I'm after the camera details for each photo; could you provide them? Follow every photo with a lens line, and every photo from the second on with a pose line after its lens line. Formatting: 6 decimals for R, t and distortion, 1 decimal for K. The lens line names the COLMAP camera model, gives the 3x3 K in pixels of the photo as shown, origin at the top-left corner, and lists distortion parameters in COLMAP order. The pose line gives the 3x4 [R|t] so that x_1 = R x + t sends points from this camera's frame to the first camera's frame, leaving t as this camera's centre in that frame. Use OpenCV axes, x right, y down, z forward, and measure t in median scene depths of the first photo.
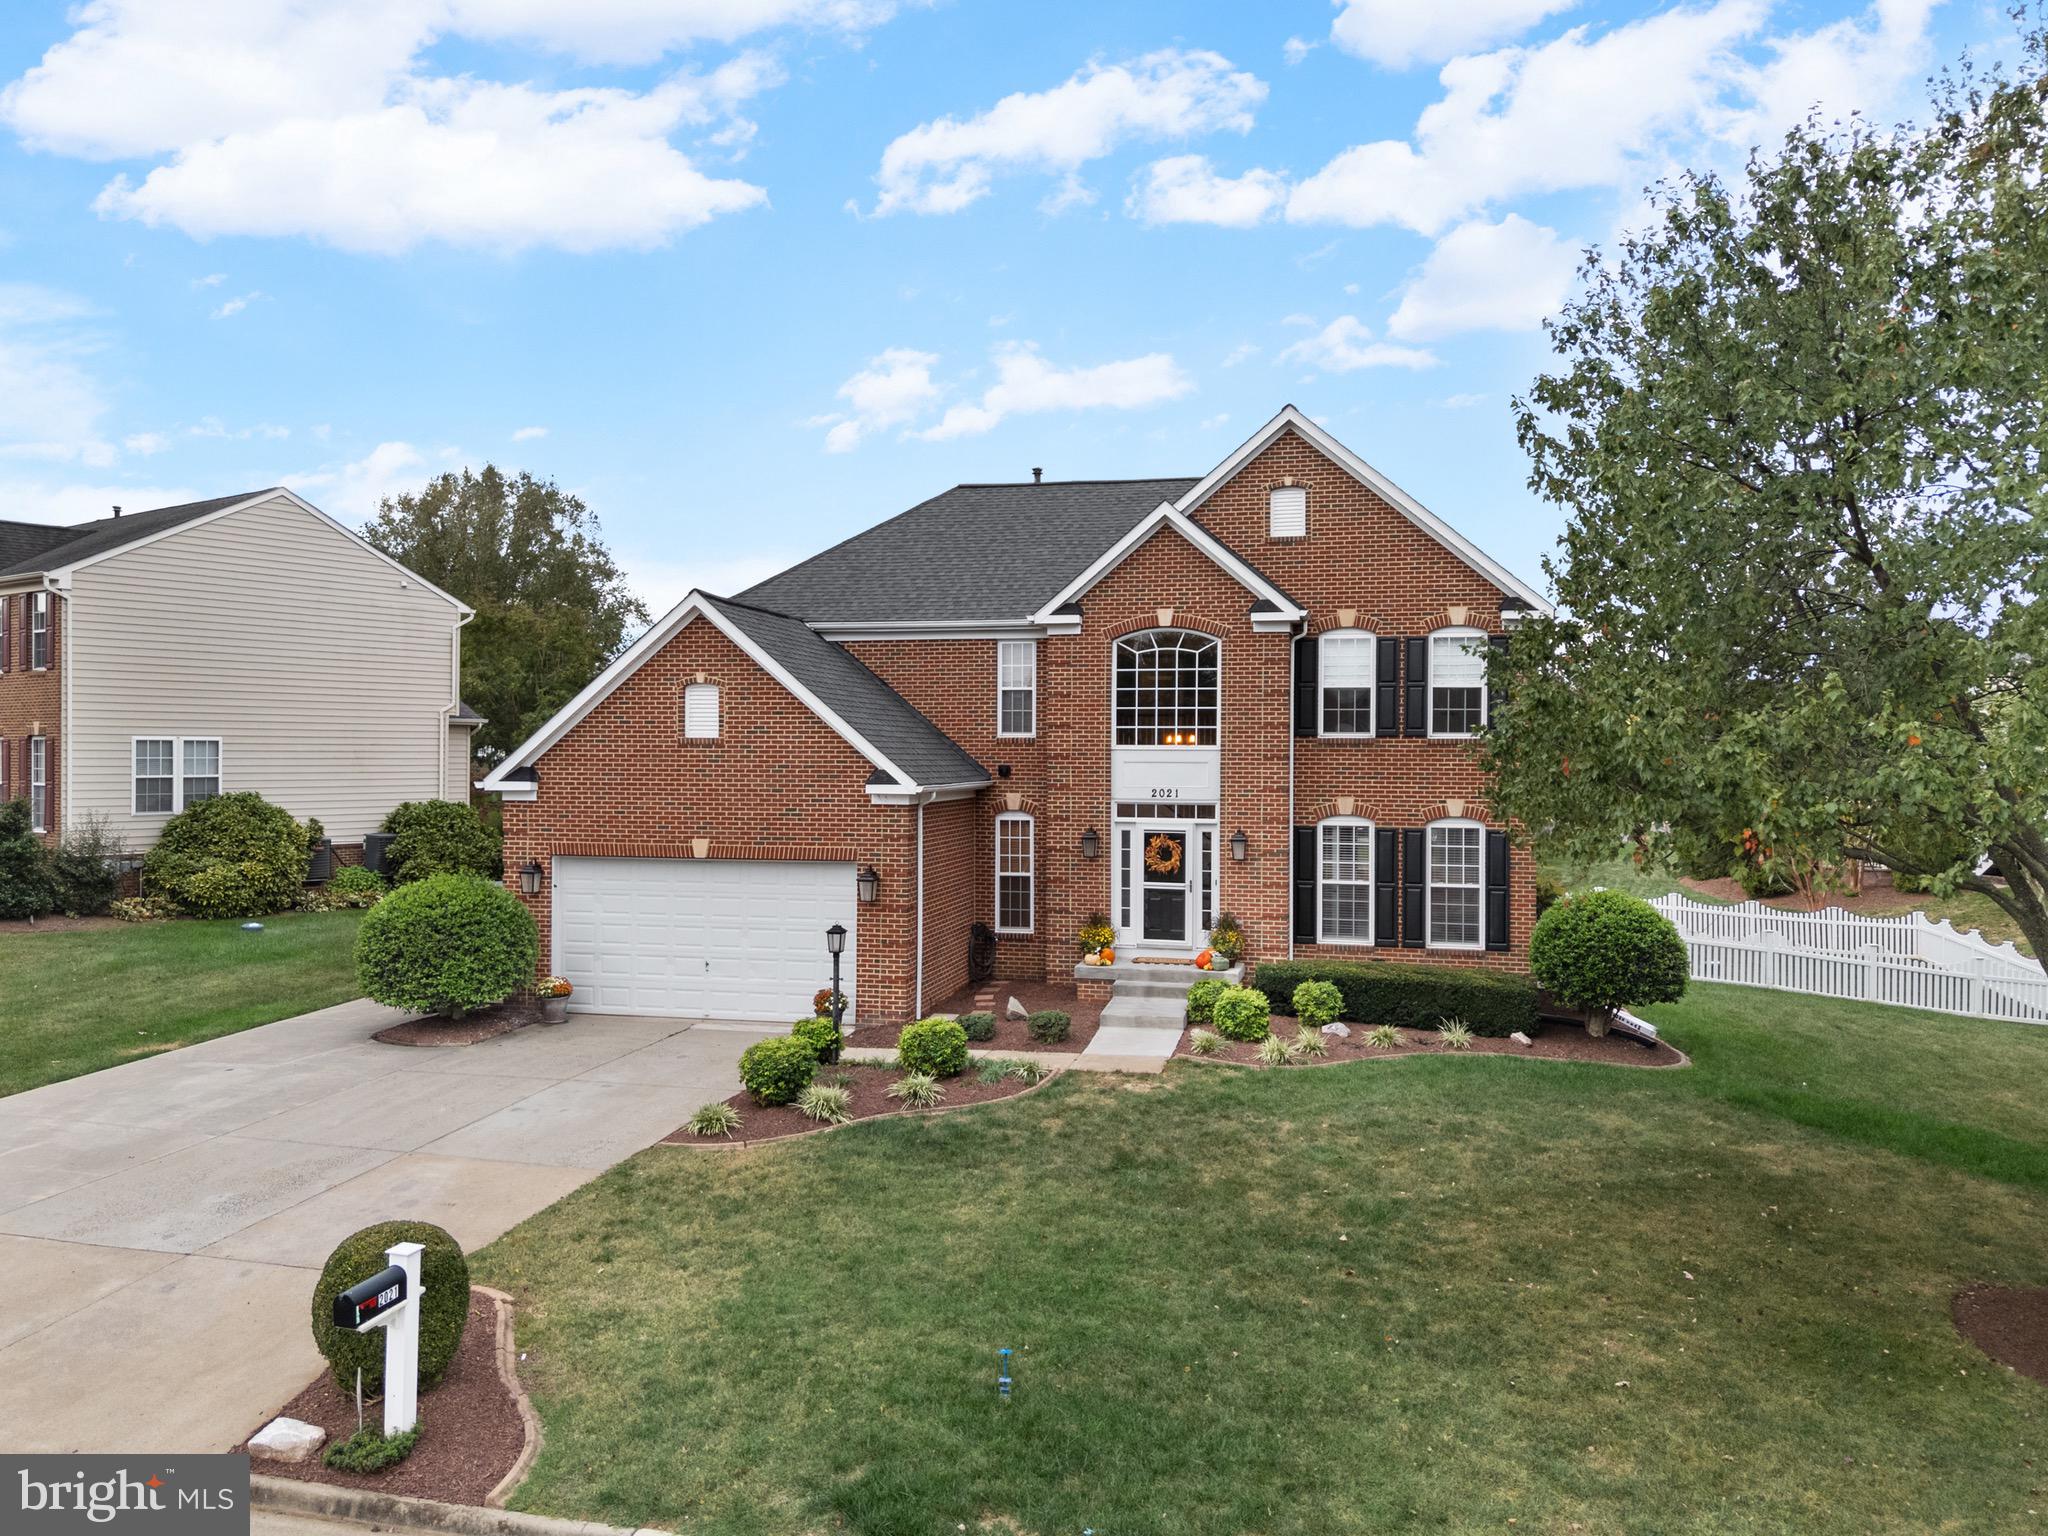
lens RADIAL K [[1581.1, 0, 1026.8], [0, 1581.1, 760.7], [0, 0, 1]] dist [0.166122, -0.410460]
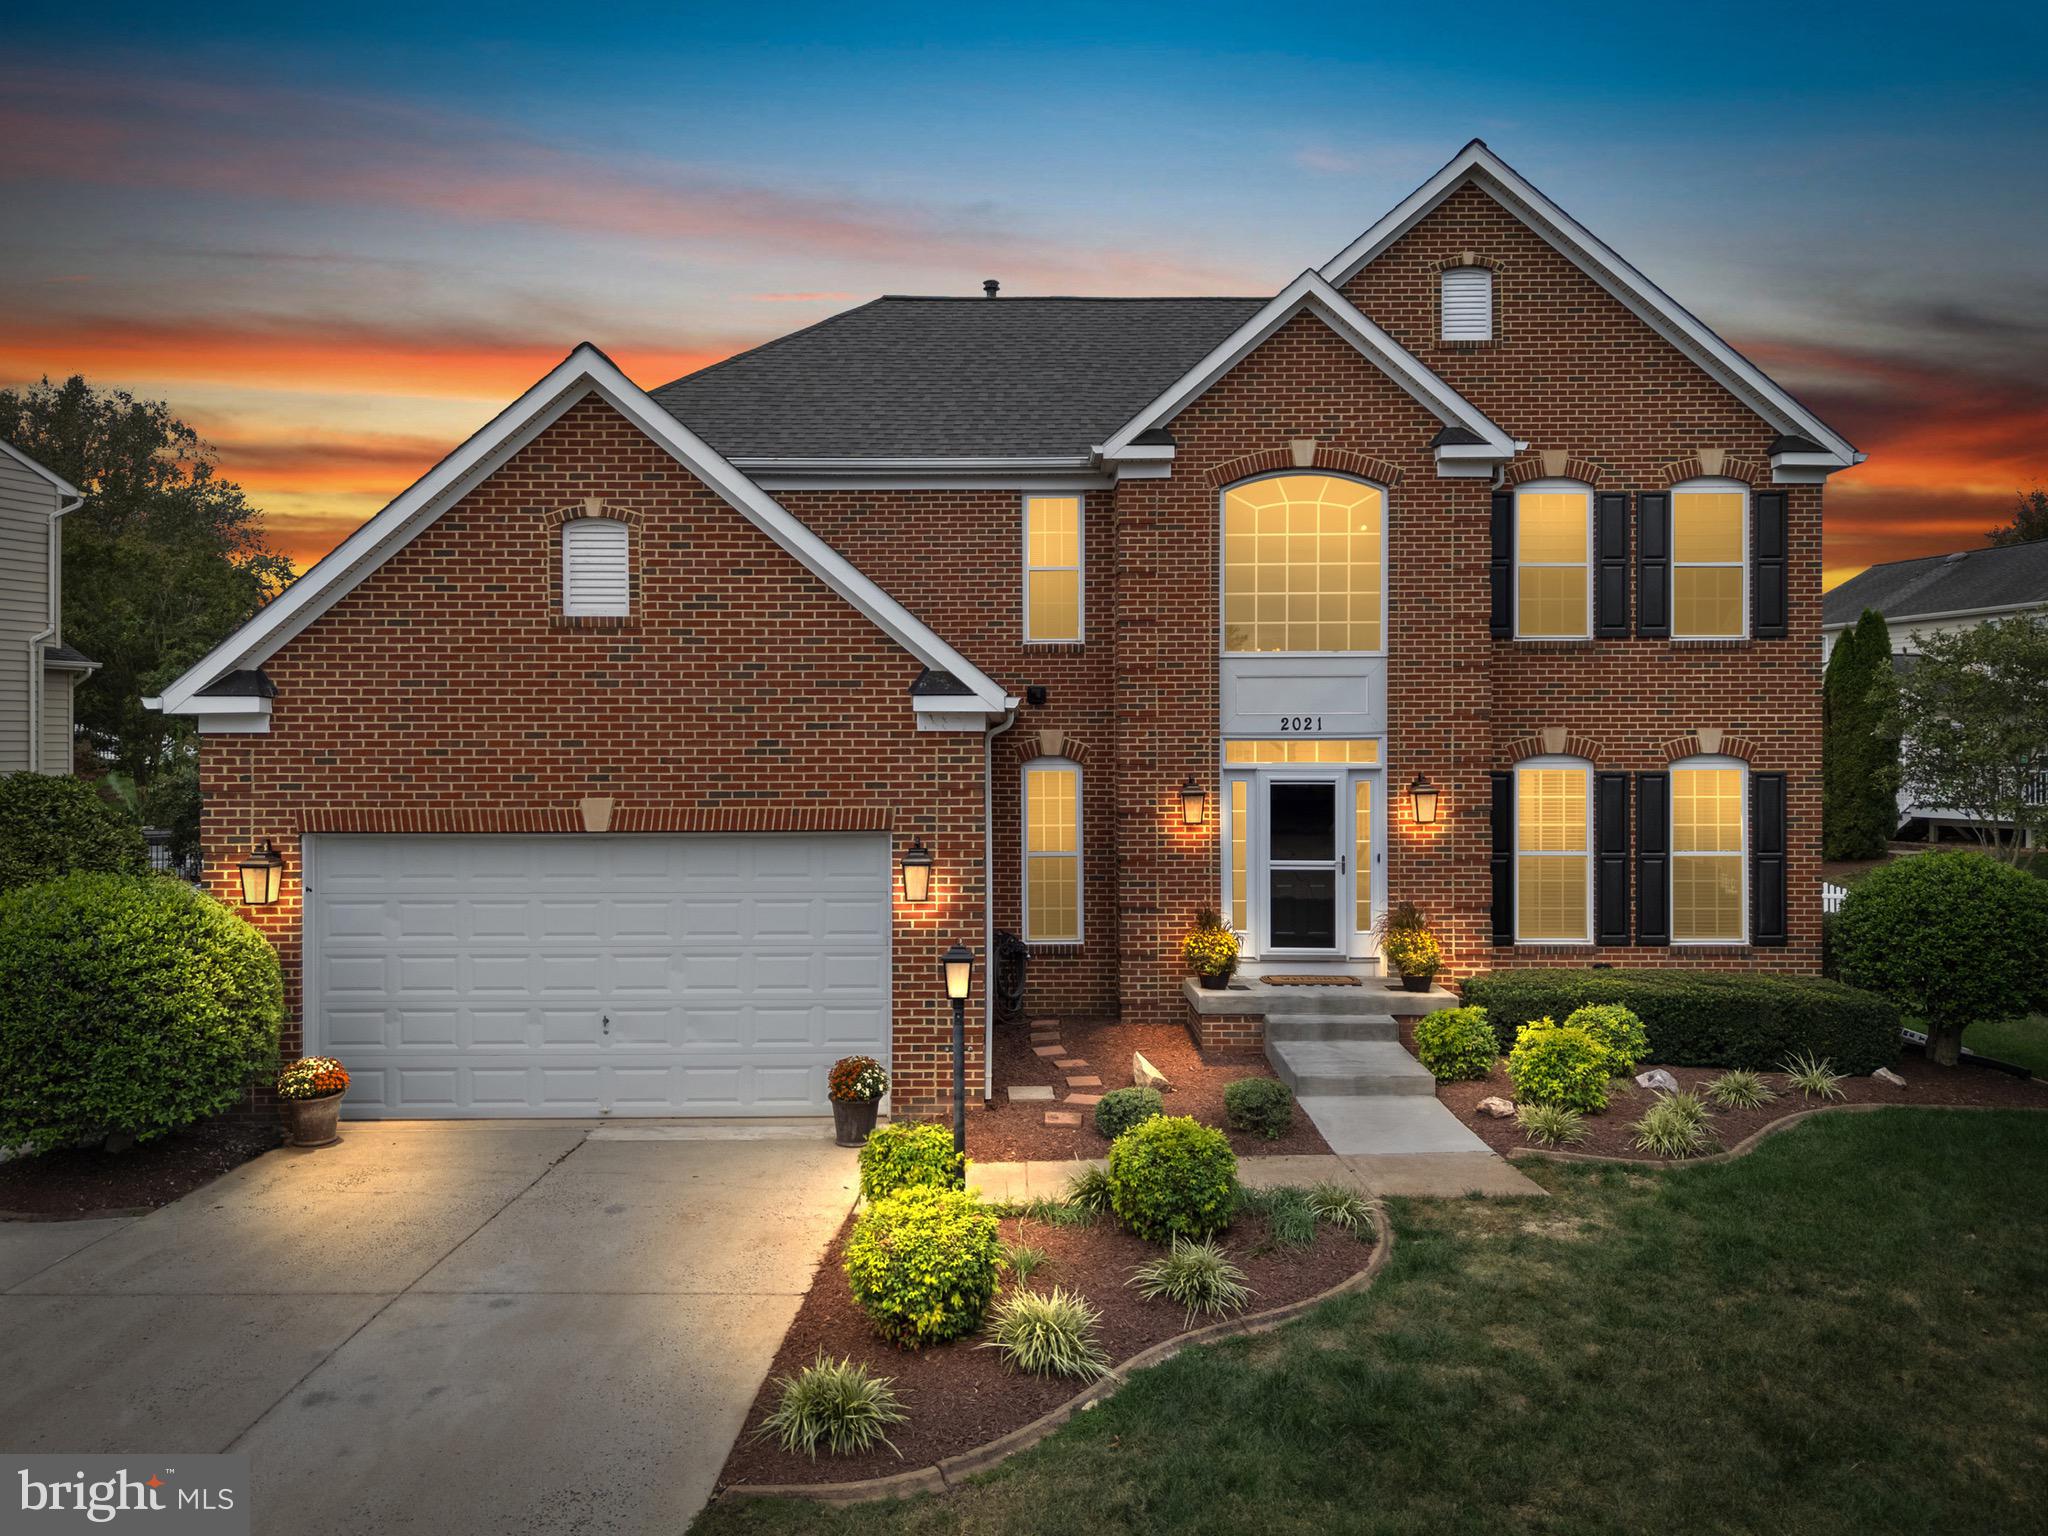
lens RADIAL K [[1525.3, 0, 1024.0], [0, 1525.3, 768.0], [0, 0, 1]] dist [0.078111, -0.074723]
pose [[0.972530, -0.009693, 0.232575, -0.174580], [0.009094, 0.999952, 0.003649, 0.036063], [-0.232600, -0.001433, 0.972572, 0.419510]]
